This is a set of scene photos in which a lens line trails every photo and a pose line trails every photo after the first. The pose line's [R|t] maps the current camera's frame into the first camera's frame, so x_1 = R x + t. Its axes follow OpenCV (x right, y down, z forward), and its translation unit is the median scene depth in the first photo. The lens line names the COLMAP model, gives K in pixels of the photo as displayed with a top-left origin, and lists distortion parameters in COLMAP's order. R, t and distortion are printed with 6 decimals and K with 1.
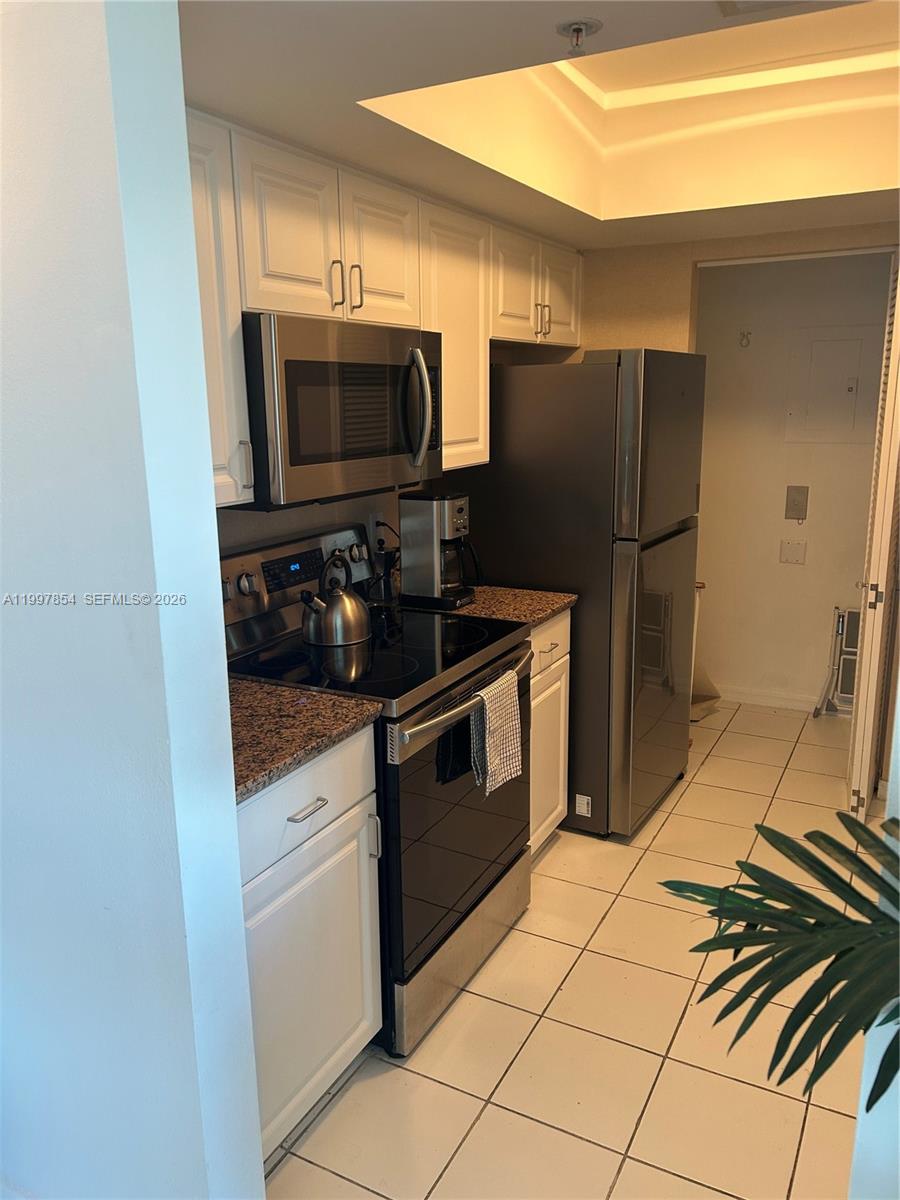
lens RADIAL K [[903.7, 0, 445.7], [0, 903.7, 606.6], [0, 0, 1]] dist [0.052288, -0.055220]
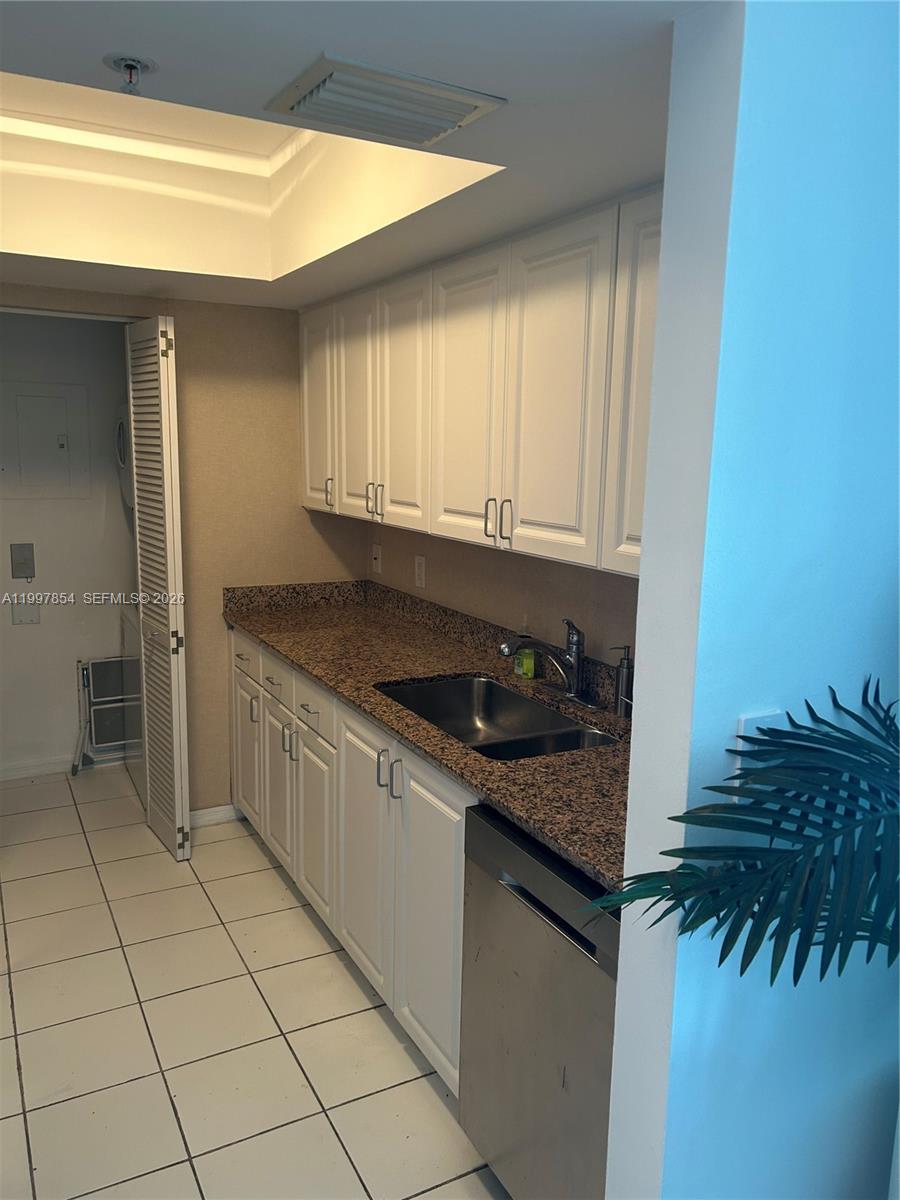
lens RADIAL K [[903.7, 0, 445.7], [0, 903.7, 606.6], [0, 0, 1]] dist [0.052288, -0.055220]
pose [[0.563487, -0.123080, 0.816905, -0.201940], [0.164436, 0.985763, 0.035097, -0.035626], [-0.809595, 0.114552, 0.575703, 0.120611]]
